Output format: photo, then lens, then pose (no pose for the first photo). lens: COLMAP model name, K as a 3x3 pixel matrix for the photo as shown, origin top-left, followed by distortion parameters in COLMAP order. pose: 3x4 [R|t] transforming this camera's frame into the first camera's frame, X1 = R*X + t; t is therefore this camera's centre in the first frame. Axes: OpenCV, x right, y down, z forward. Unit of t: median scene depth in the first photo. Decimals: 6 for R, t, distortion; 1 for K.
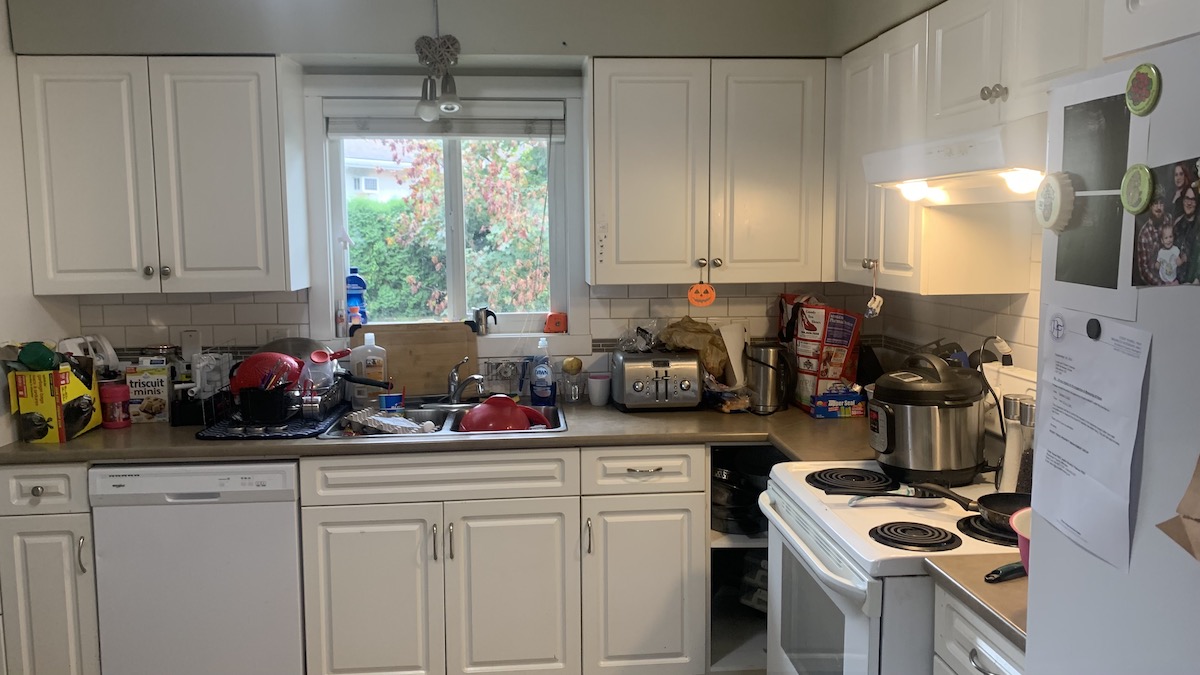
lens RADIAL K [[921.6, 0, 600.0], [0, 921.6, 337.5], [0, 0, 1]] dist [0.069408, -0.096421]
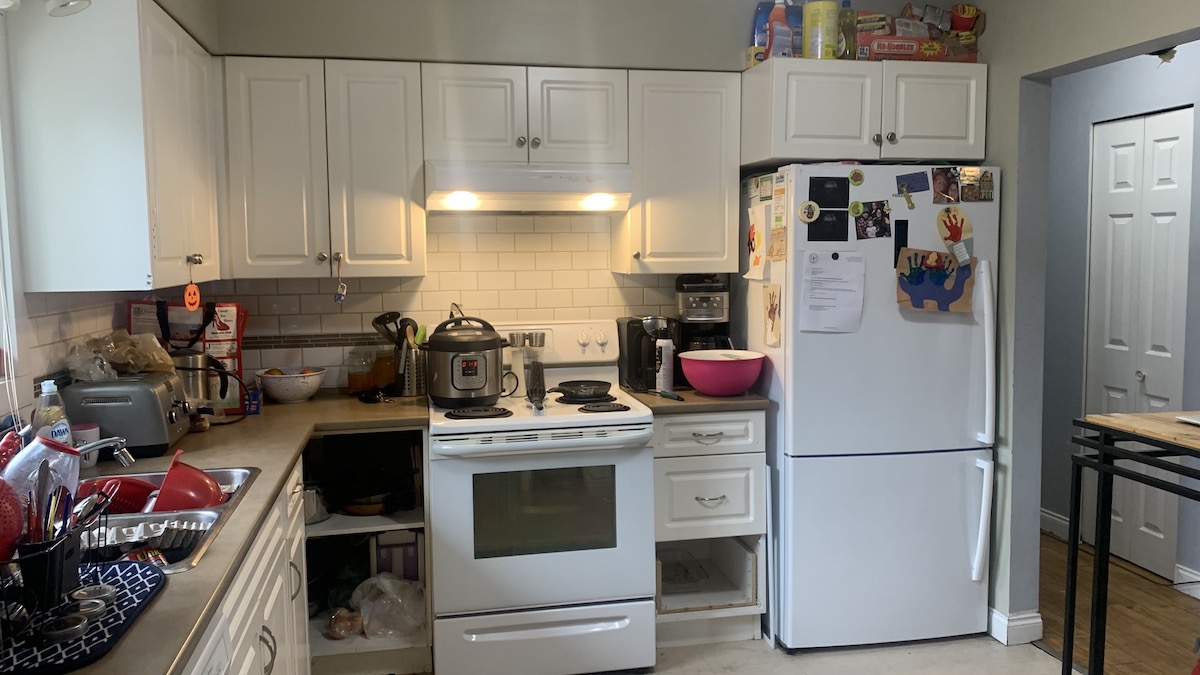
lens RADIAL K [[921.6, 0, 600.0], [0, 921.6, 337.5], [0, 0, 1]] dist [0.069408, -0.096421]
pose [[-0.116835, -0.082822, 0.989692, -1.341851], [0.124894, 0.987380, 0.097372, -0.077767], [-0.985267, 0.134983, -0.105016, 1.221126]]
